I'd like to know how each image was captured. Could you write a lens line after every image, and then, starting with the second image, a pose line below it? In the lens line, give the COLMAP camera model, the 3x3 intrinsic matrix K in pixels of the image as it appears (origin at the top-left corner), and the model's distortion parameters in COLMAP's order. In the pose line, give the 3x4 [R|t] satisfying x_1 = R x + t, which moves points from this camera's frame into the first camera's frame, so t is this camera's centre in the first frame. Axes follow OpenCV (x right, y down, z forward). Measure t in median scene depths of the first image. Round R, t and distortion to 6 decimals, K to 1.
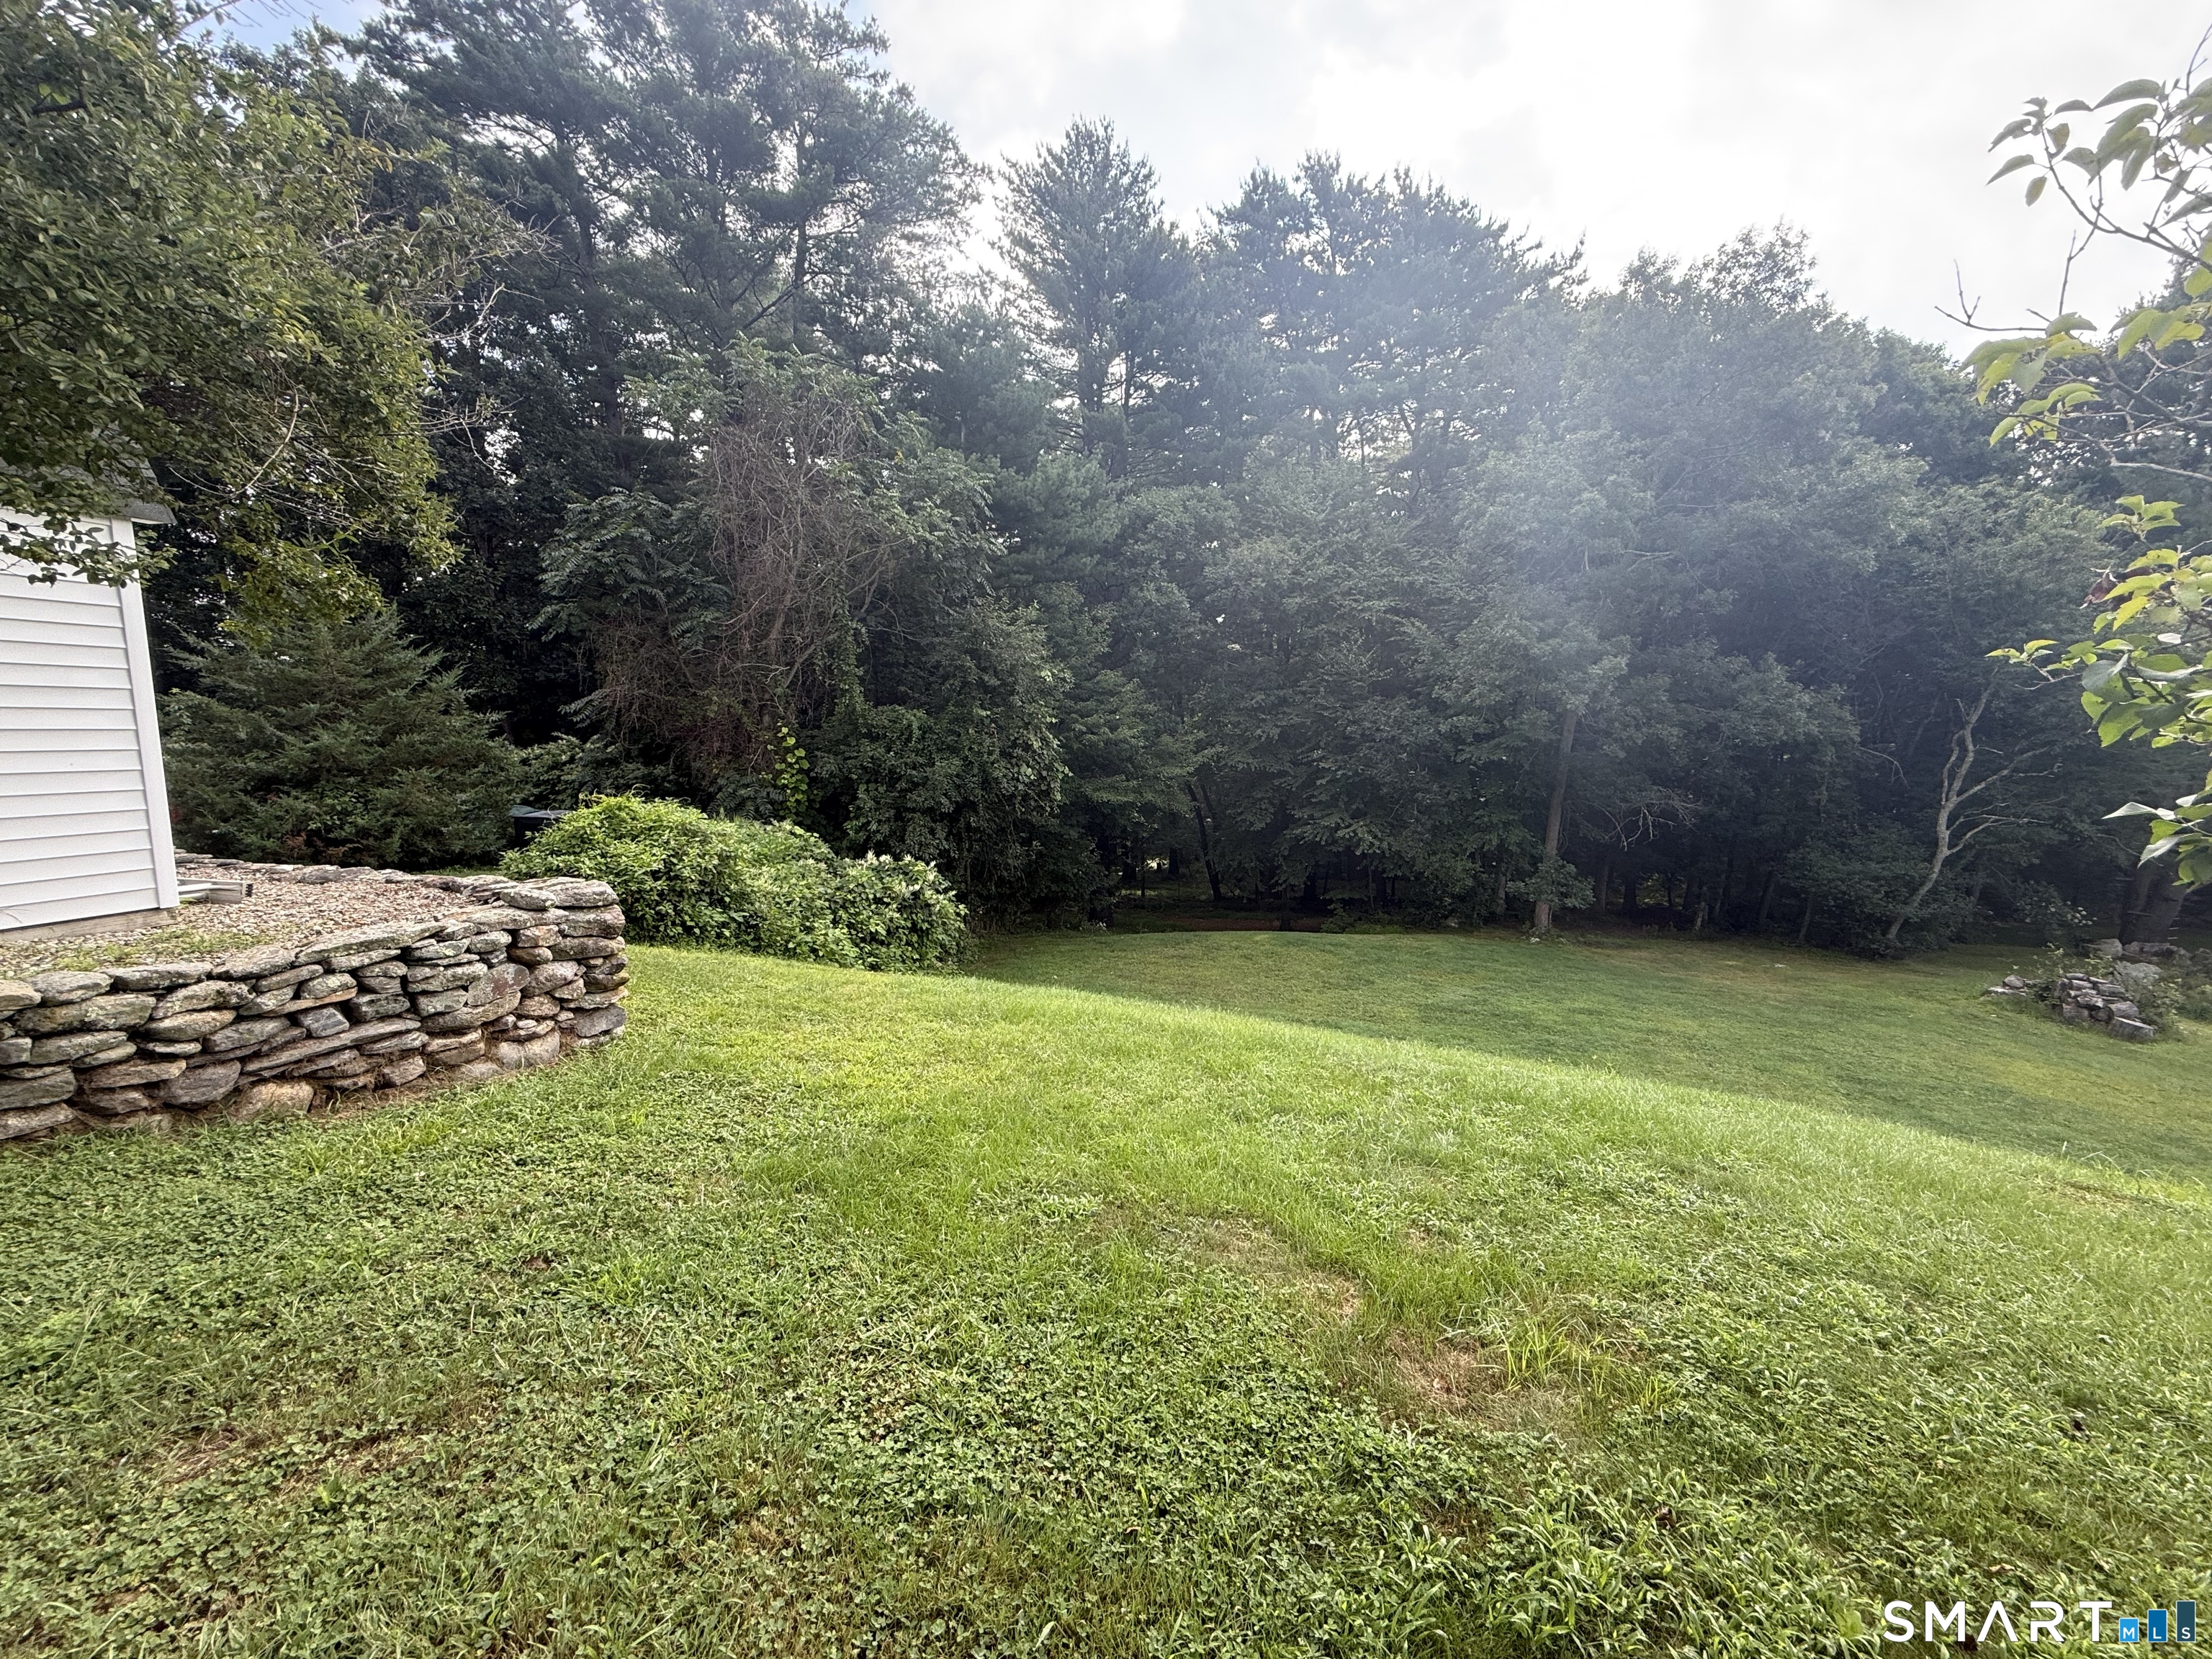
lens RADIAL K [[889.5, 0, 1106.0], [0, 889.5, 829.5], [0, 0, 1]] dist [-0.000020, 0.000499]
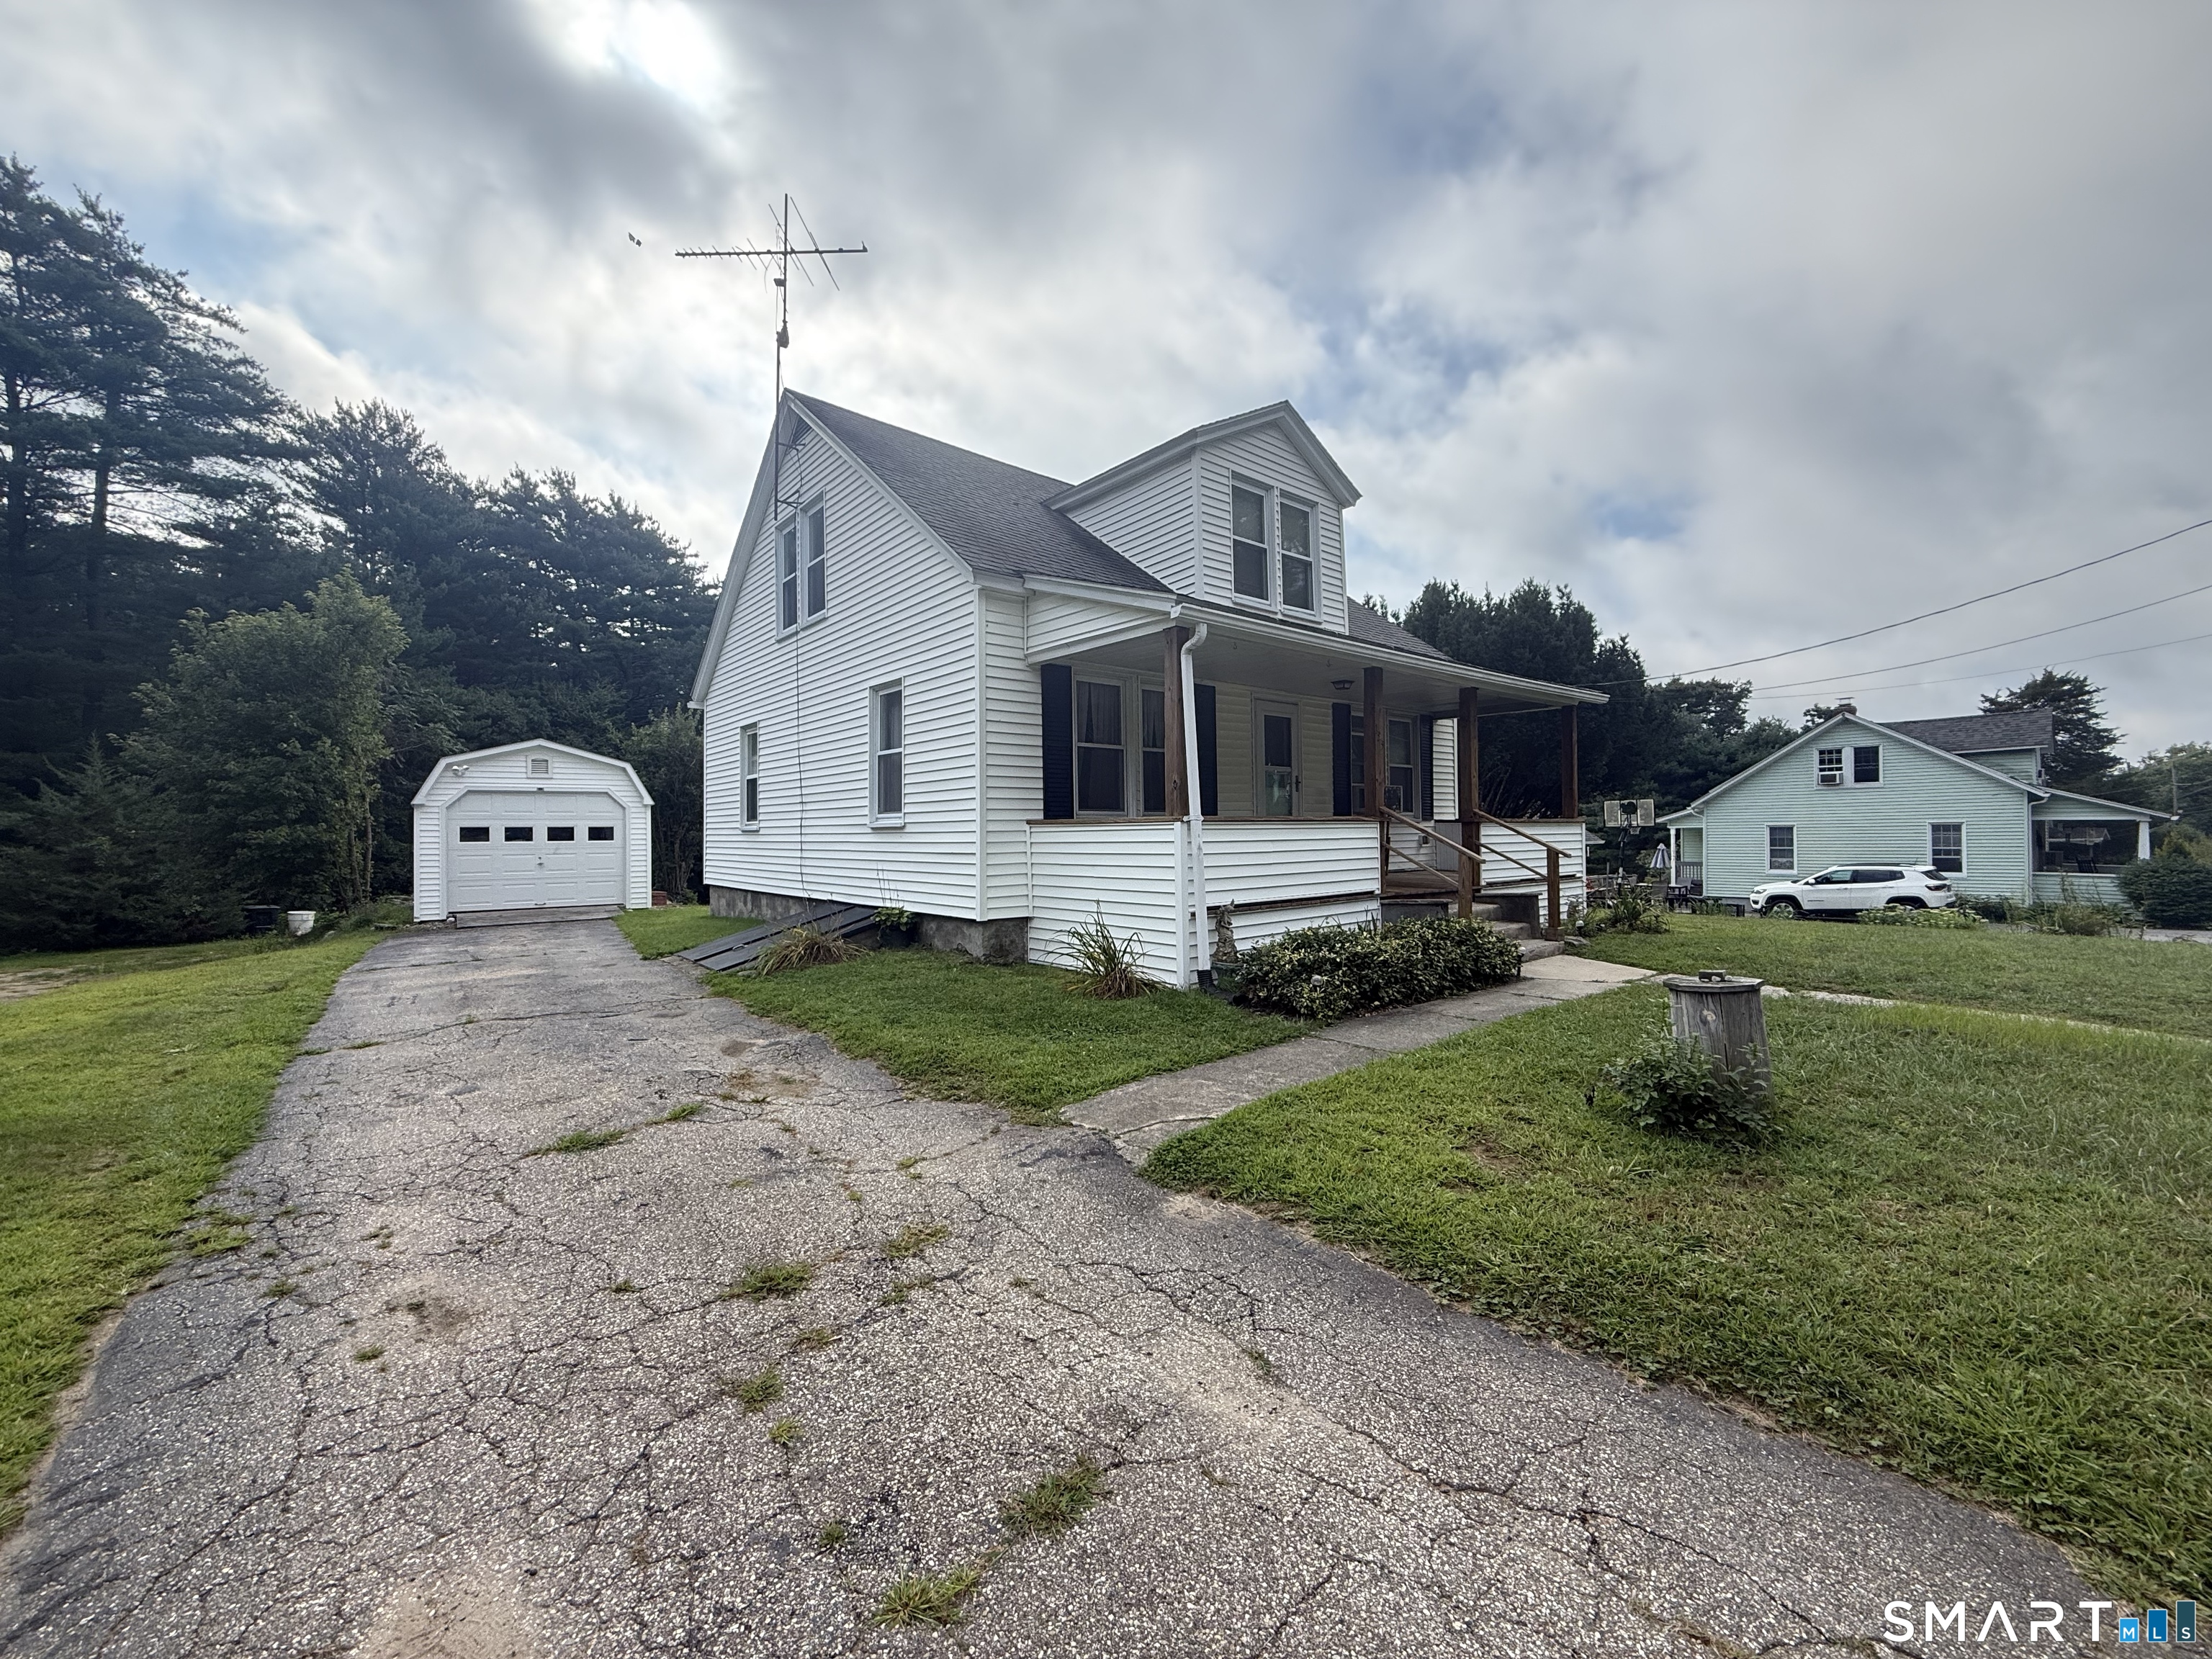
lens RADIAL K [[889.5, 0, 1106.0], [0, 889.5, 829.5], [0, 0, 1]] dist [-0.000020, 0.000499]
pose [[0.559313, 0.003024, 0.828951, -0.611570], [0.105041, 0.991674, -0.074491, 0.057021], [-0.822274, 0.128738, 0.554339, -0.638591]]
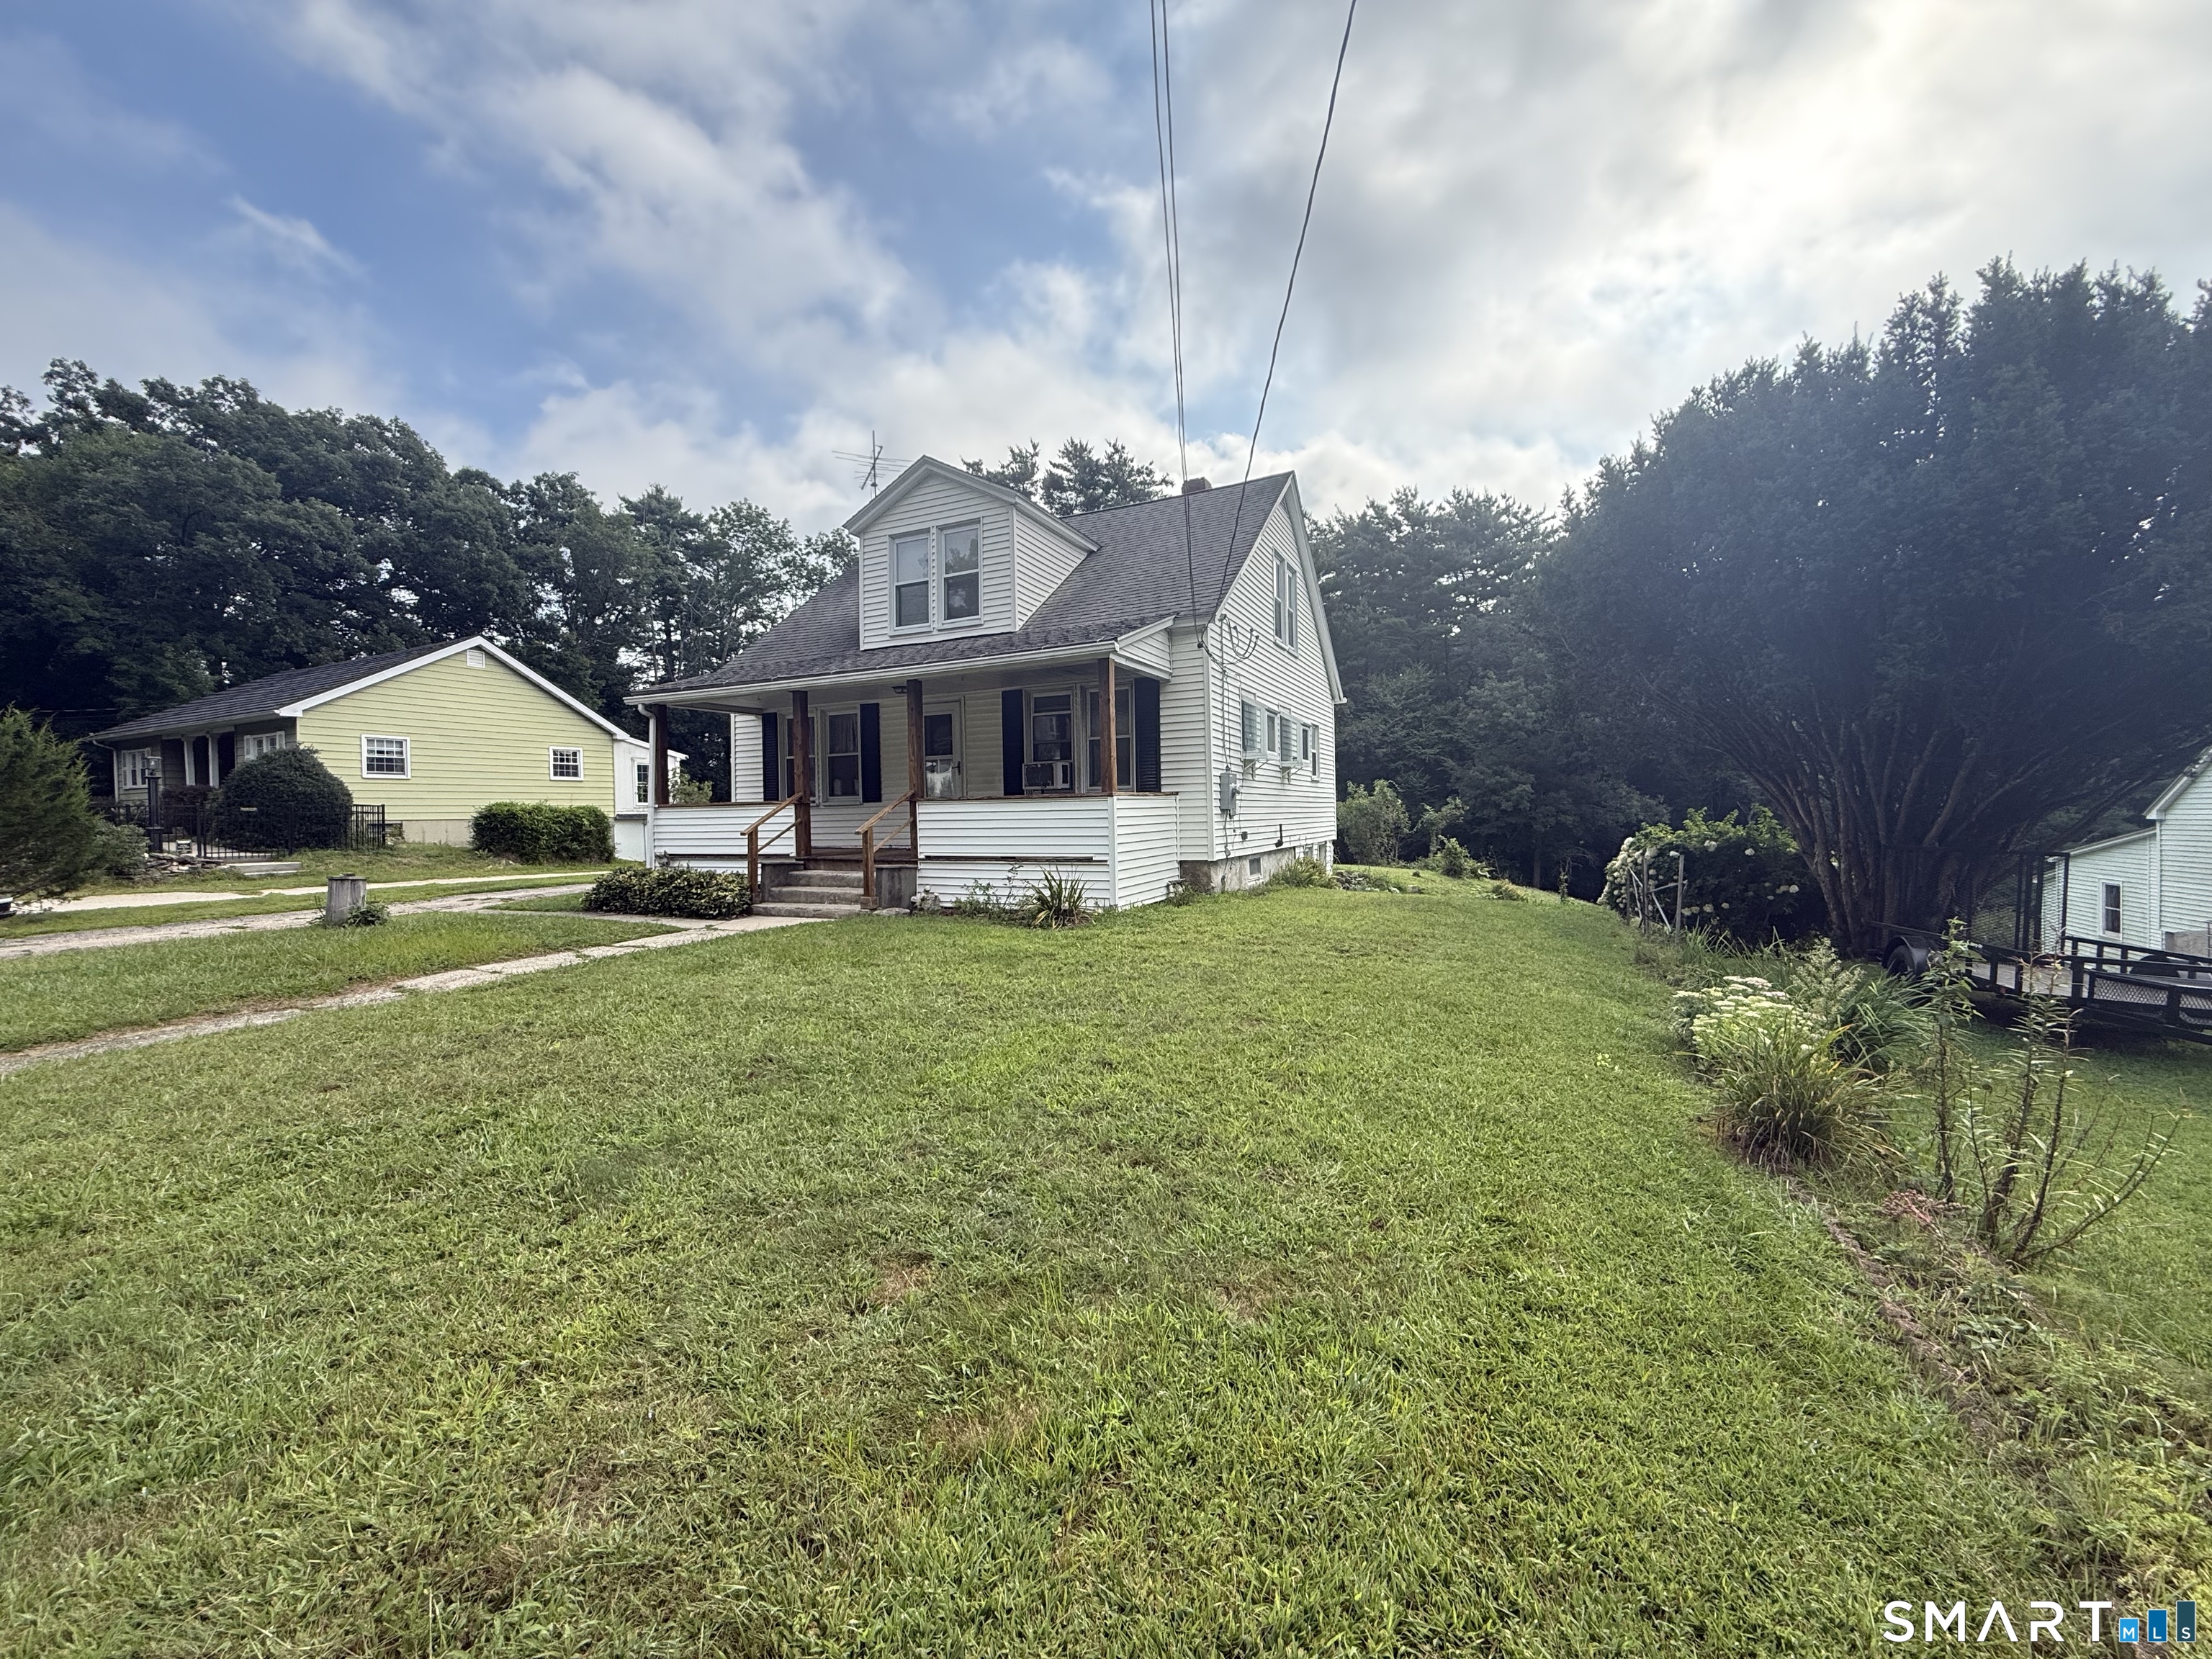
lens RADIAL K [[889.5, 0, 1106.0], [0, 889.5, 829.5], [0, 0, 1]] dist [-0.000020, 0.000499]
pose [[0.984696, 0.001418, -0.174274, -0.040284], [-0.017027, 0.995966, -0.088103, 0.090653], [0.173446, 0.089722, 0.980748, -0.956698]]
